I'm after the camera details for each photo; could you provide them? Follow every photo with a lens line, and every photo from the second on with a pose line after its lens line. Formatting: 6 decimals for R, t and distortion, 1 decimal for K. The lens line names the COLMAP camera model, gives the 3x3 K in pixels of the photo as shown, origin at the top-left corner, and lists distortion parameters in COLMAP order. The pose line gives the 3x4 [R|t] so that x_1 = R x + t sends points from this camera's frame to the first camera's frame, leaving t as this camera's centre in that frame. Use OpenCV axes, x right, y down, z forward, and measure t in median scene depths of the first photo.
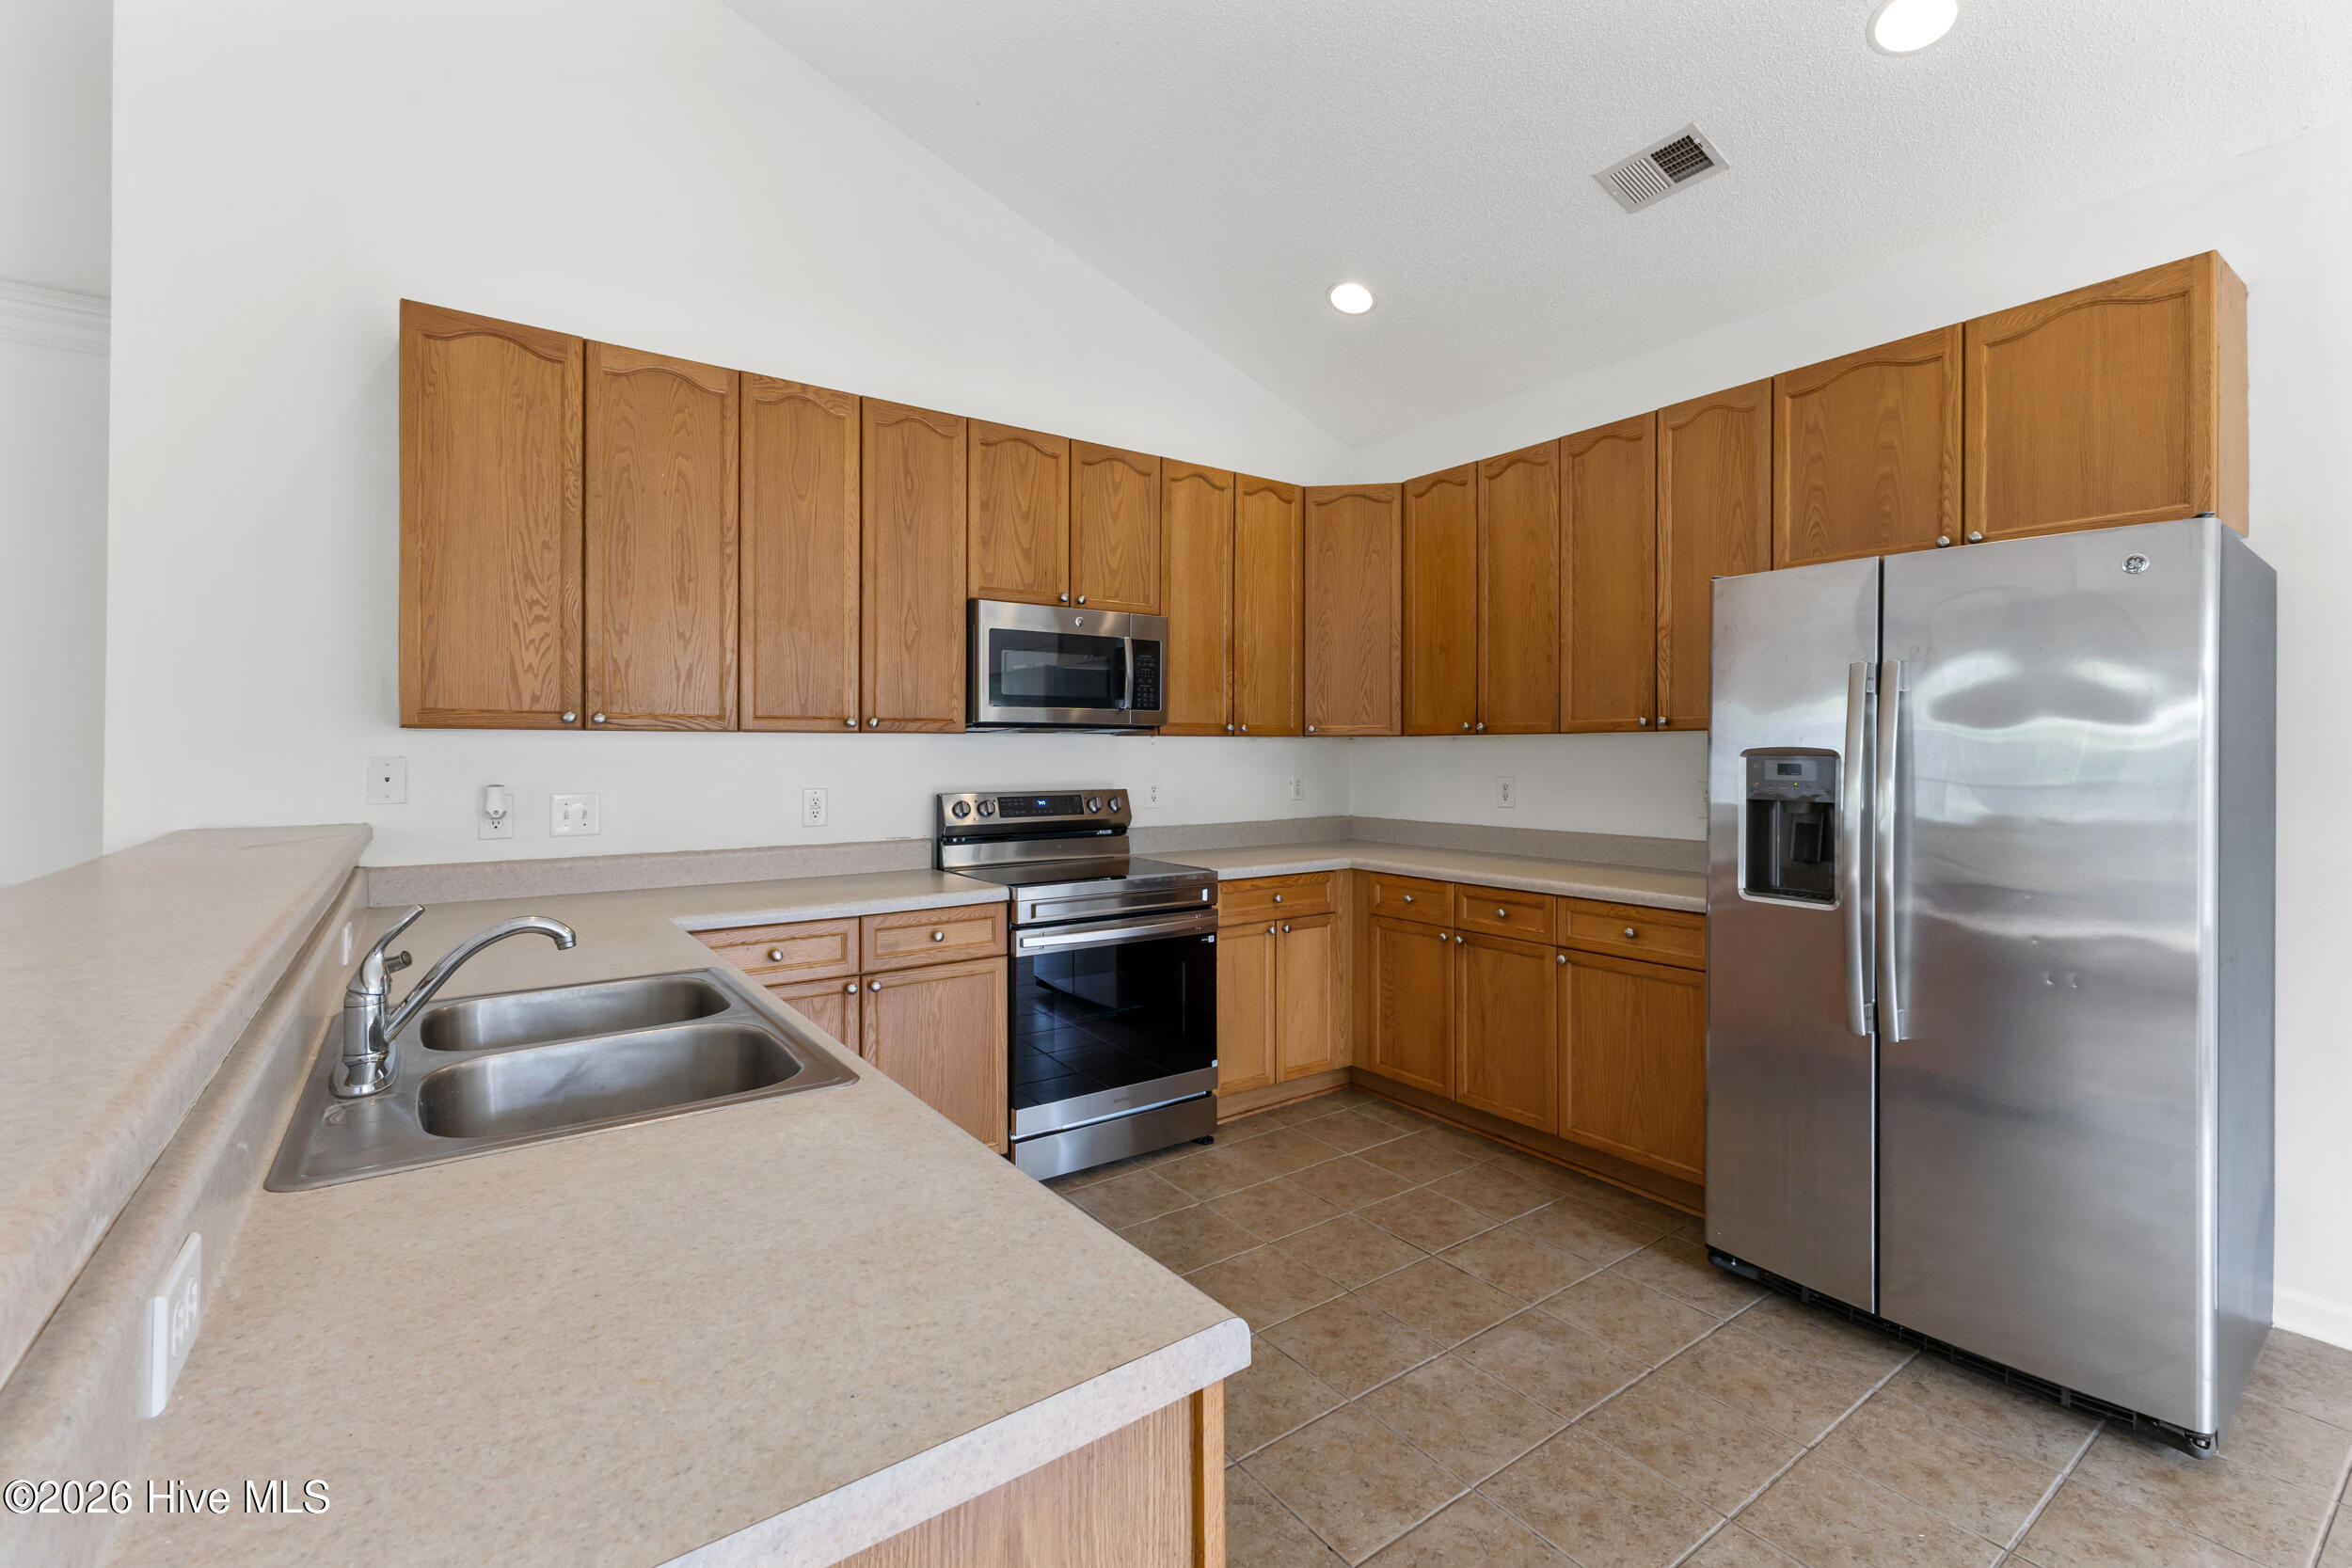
lens RADIAL K [[1020.3, 0, 1176.3], [0, 1020.3, 754.5], [0, 0, 1]] dist [0.009955, -0.000847]
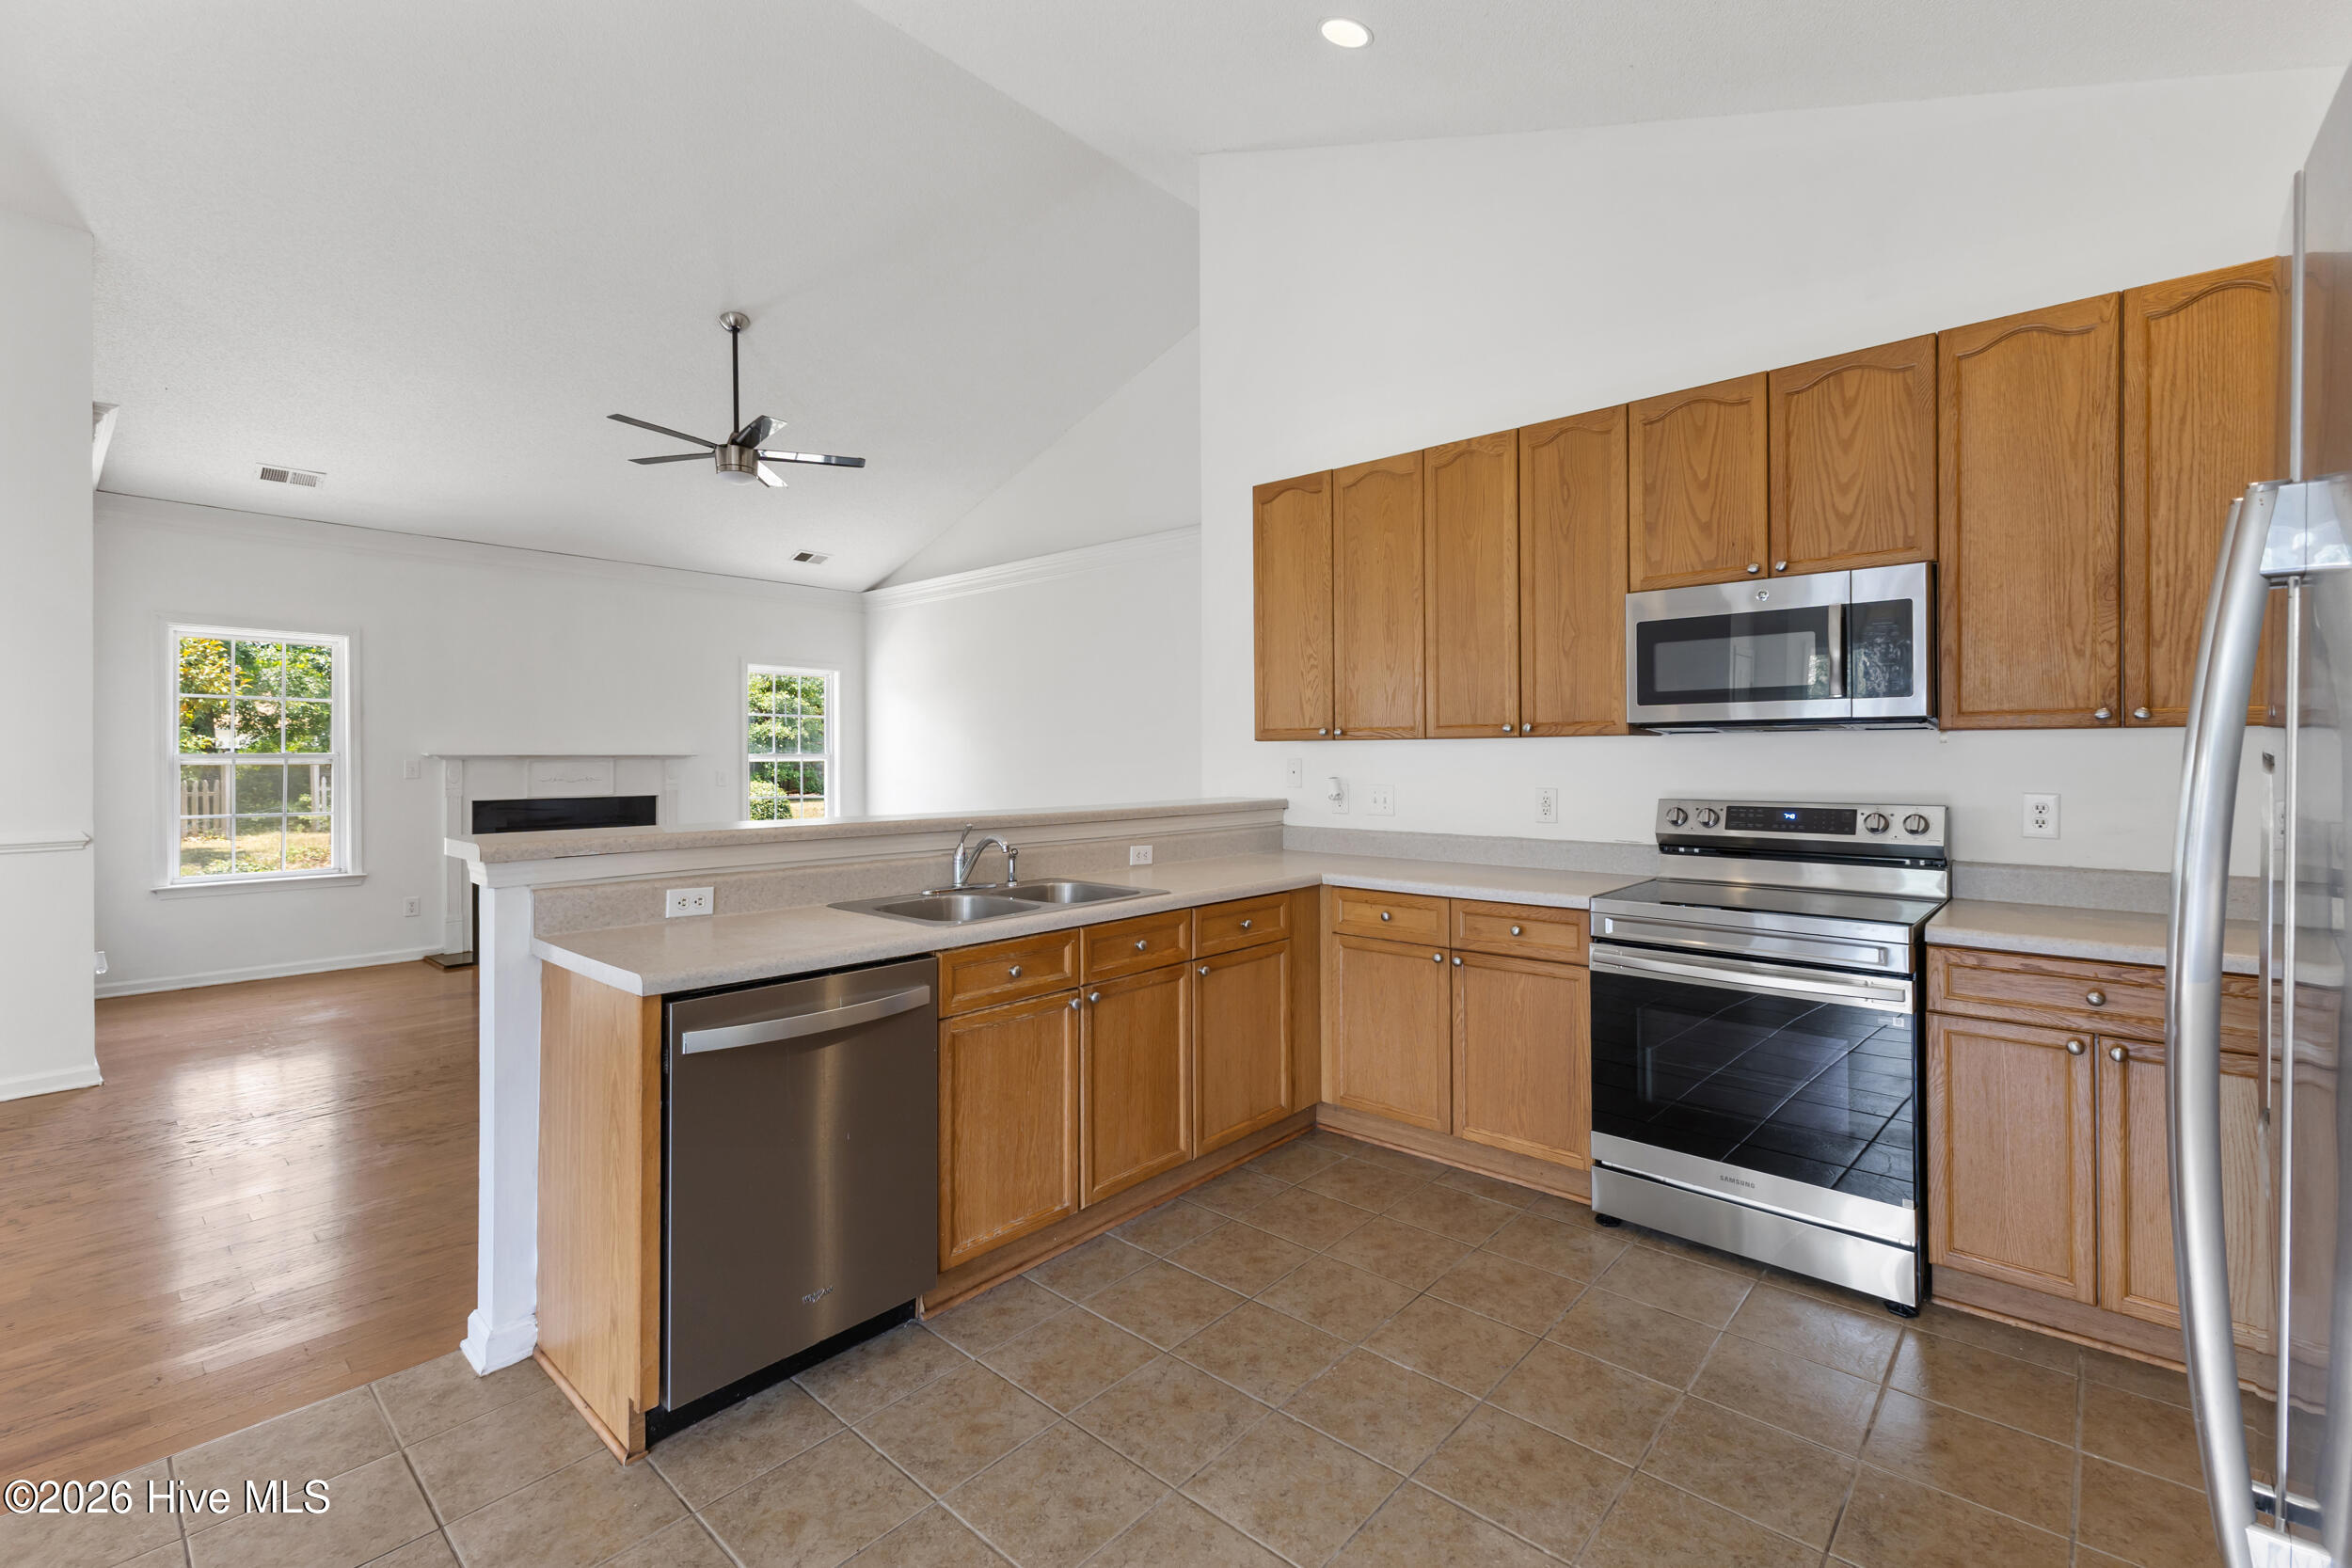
lens RADIAL K [[1020.3, 0, 1183.1], [0, 1020.3, 756.4], [0, 0, 1]] dist [0.009955, -0.000847]
pose [[0.224141, -0.000551, -0.974556, 0.673988], [0.000649, 1.000000, -0.000416, -0.000663], [0.974556, -0.000539, 0.224142, 0.408134]]
